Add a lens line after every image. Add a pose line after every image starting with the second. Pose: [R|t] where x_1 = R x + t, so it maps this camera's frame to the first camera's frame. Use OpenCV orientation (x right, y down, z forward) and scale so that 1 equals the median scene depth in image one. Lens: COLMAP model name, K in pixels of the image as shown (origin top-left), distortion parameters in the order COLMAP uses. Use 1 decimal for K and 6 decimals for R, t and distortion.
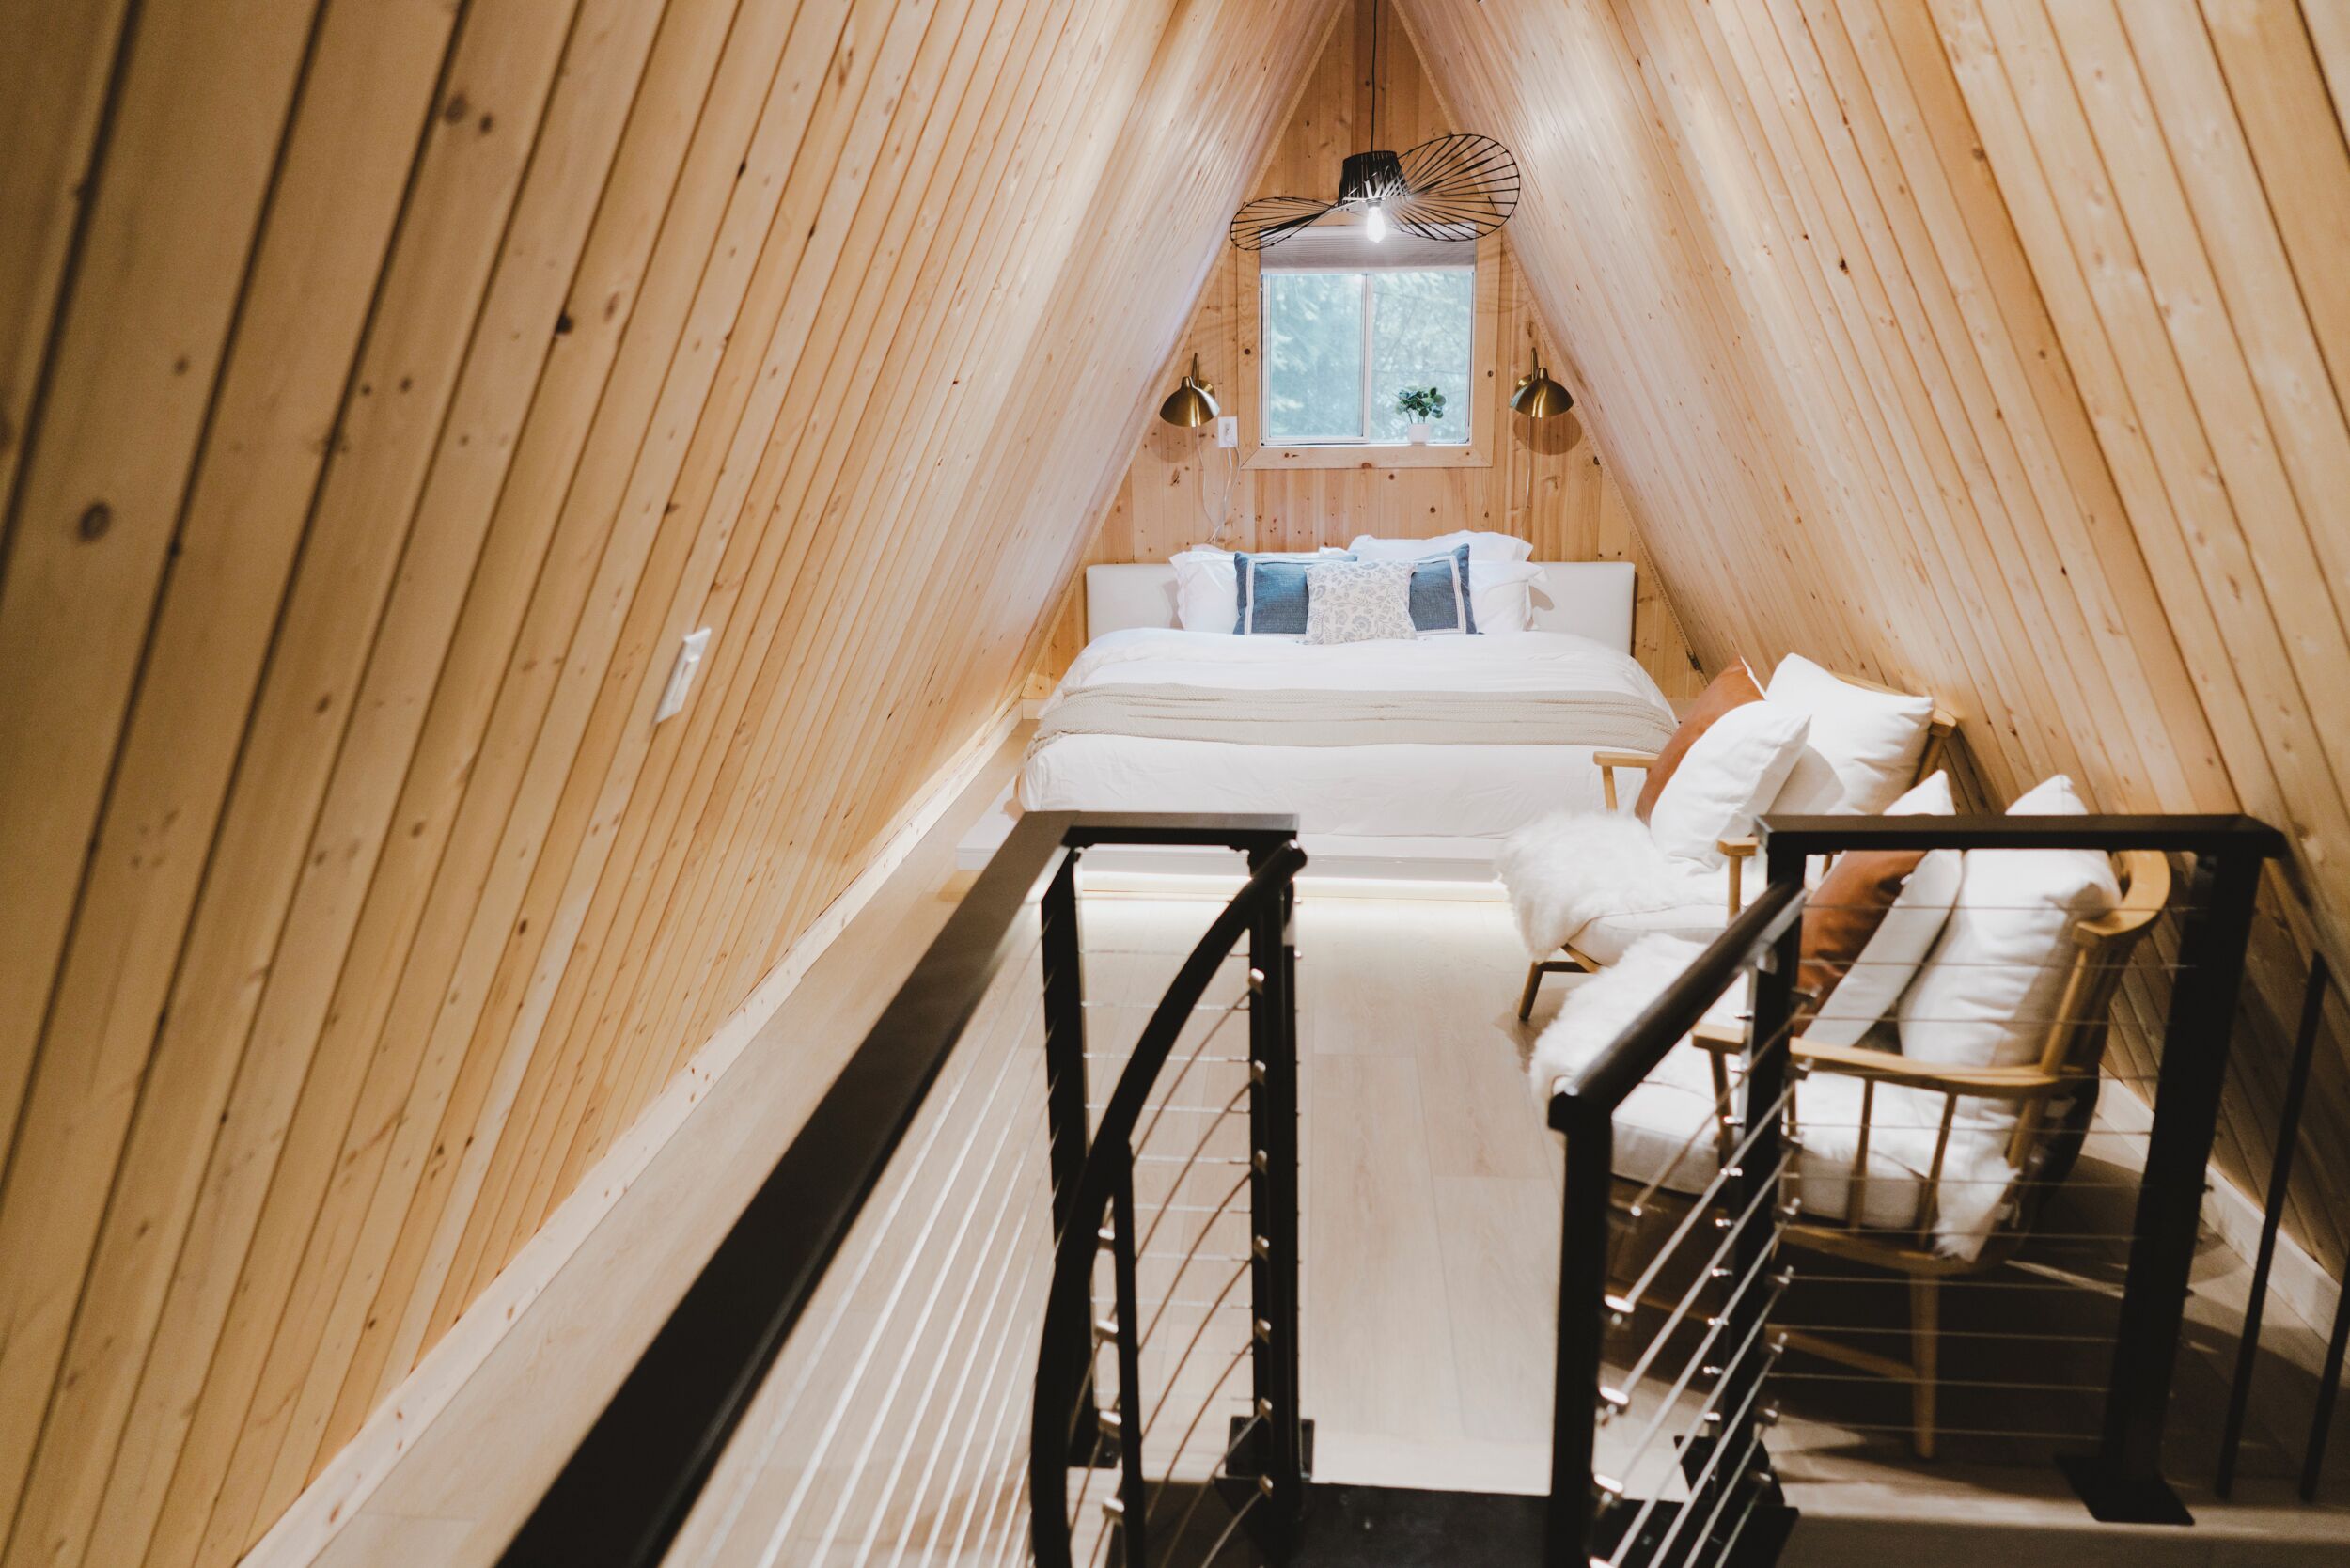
lens RADIAL K [[1575.4, 0, 1175.5], [0, 1575.4, 784.4], [0, 0, 1]] dist [-0.004817, -0.002704]
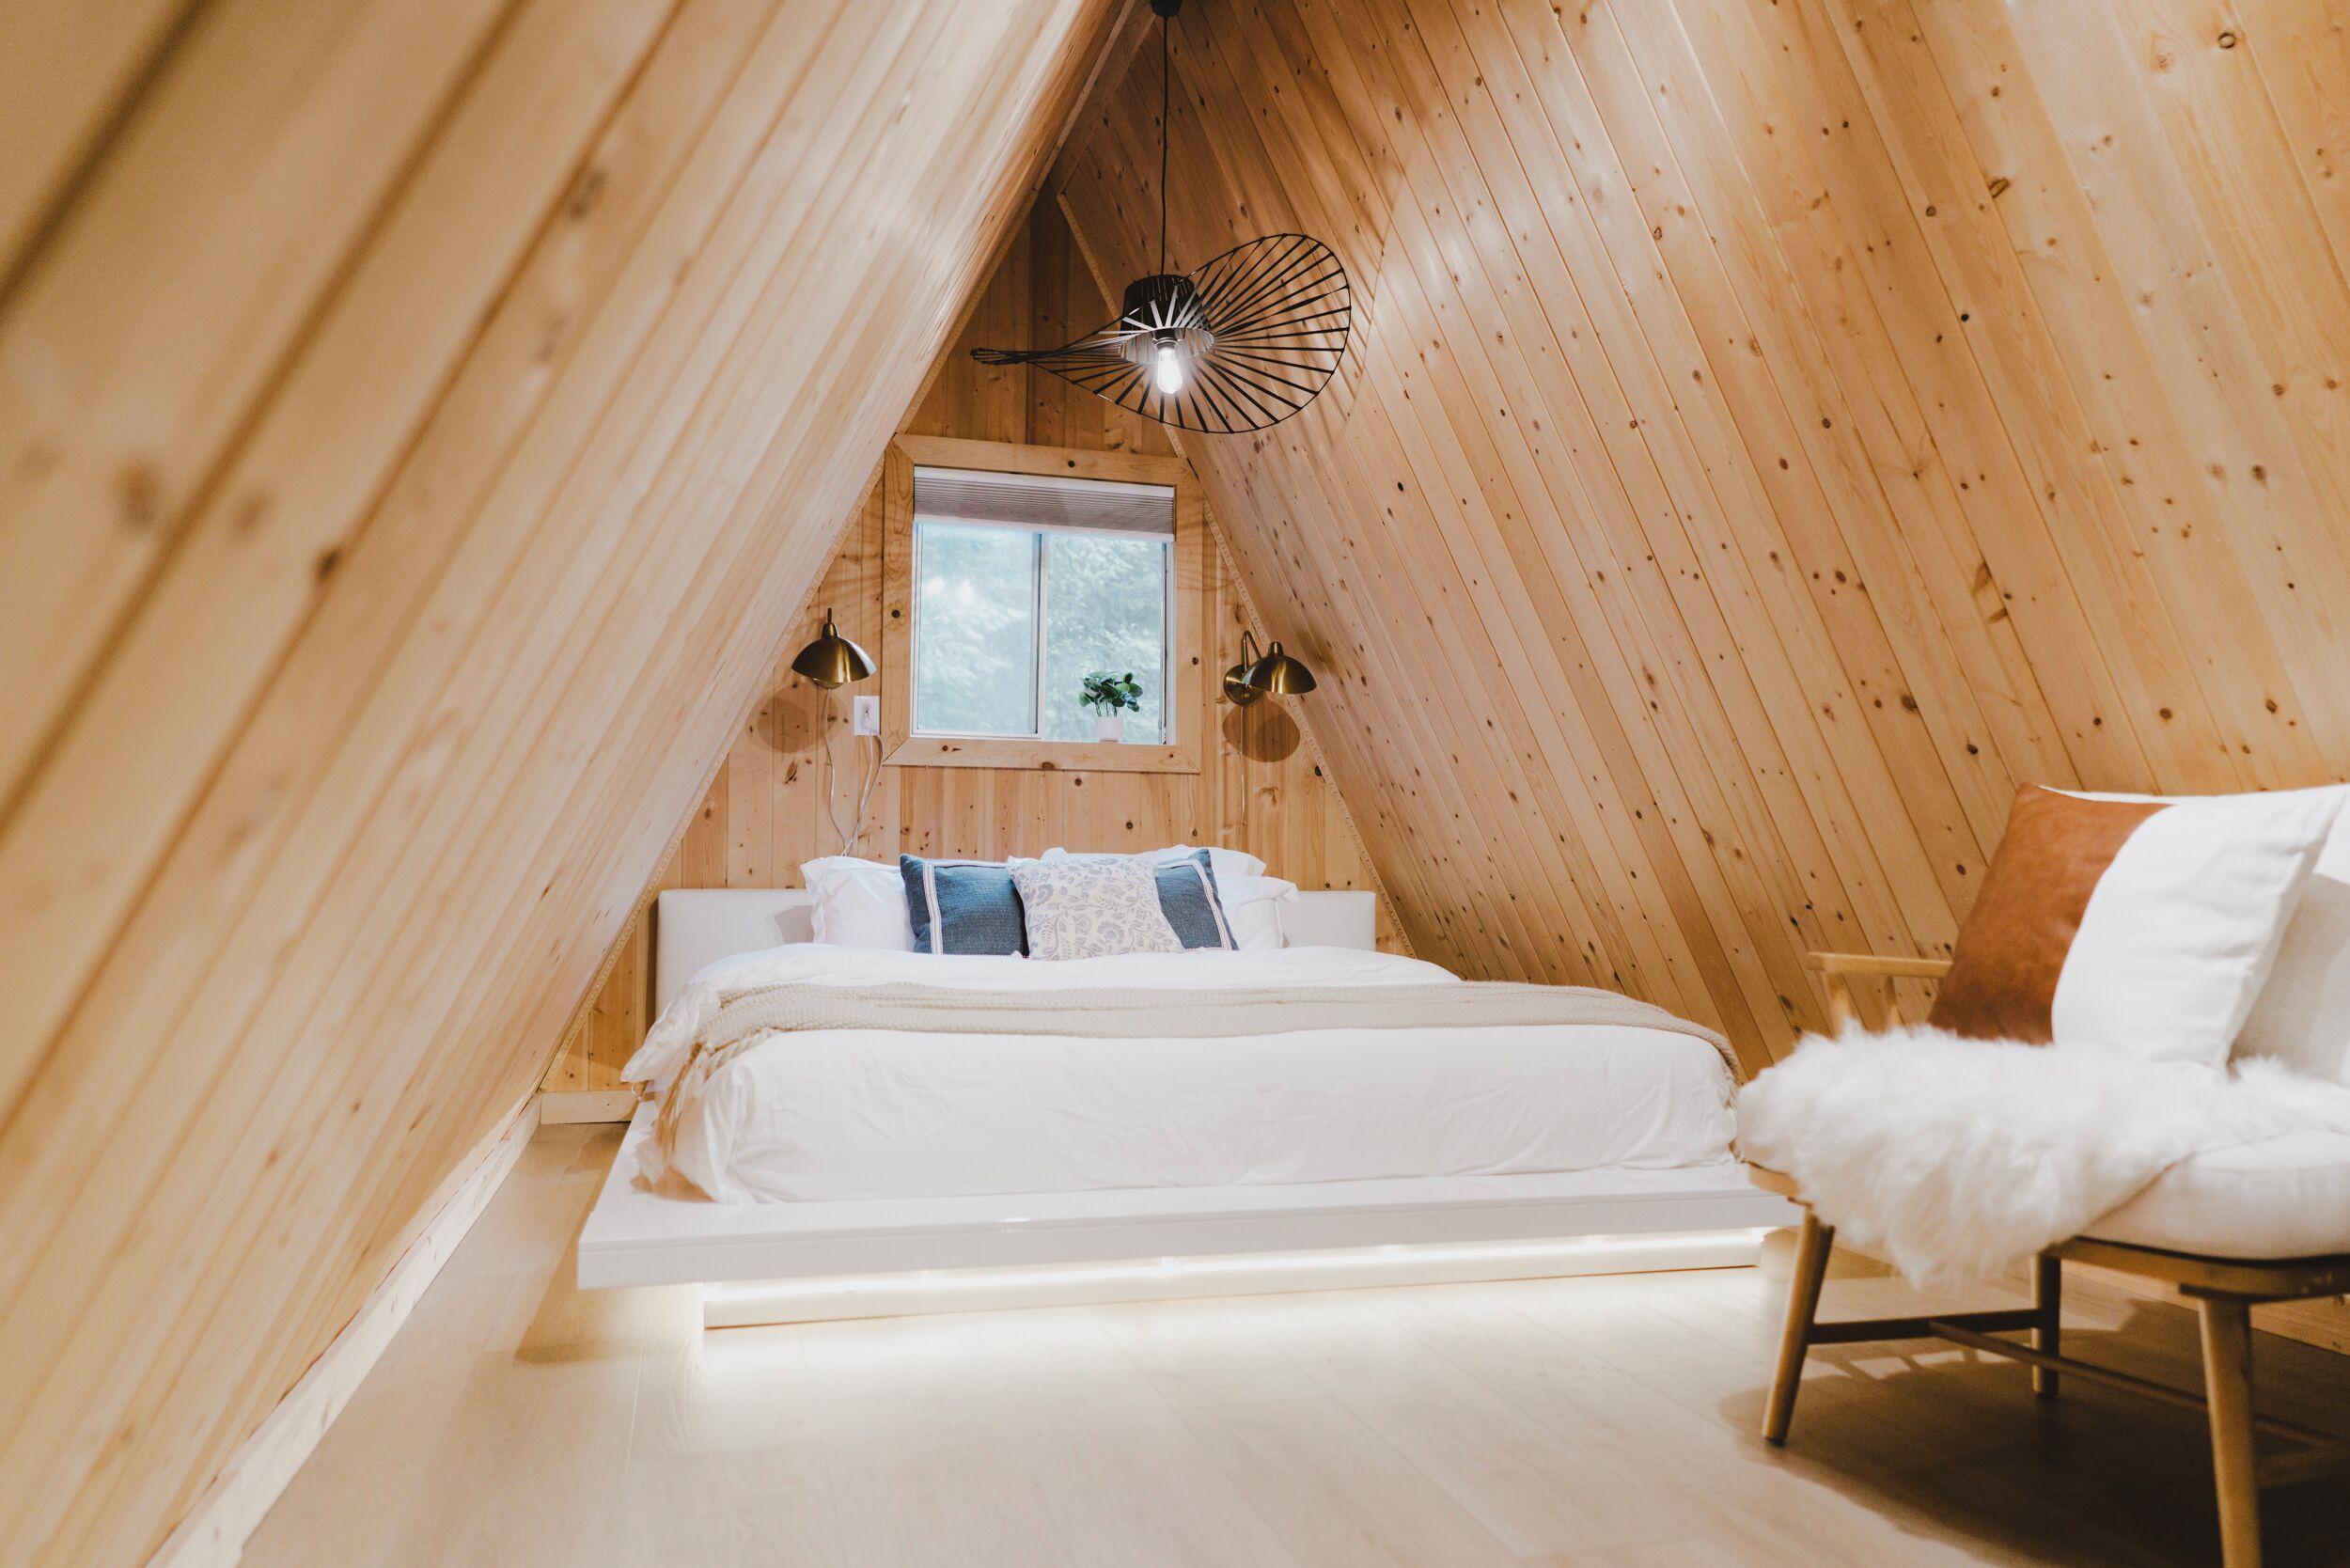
lens RADIAL K [[1575.4, 0, 1176.4], [0, 1575.4, 786.3], [0, 0, 1]] dist [-0.004817, -0.002704]
pose [[0.929116, 0.043538, 0.367216, -0.105989], [0.075107, 0.950128, -0.302681, 0.047412], [-0.362081, 0.308806, 0.879509, 0.304241]]
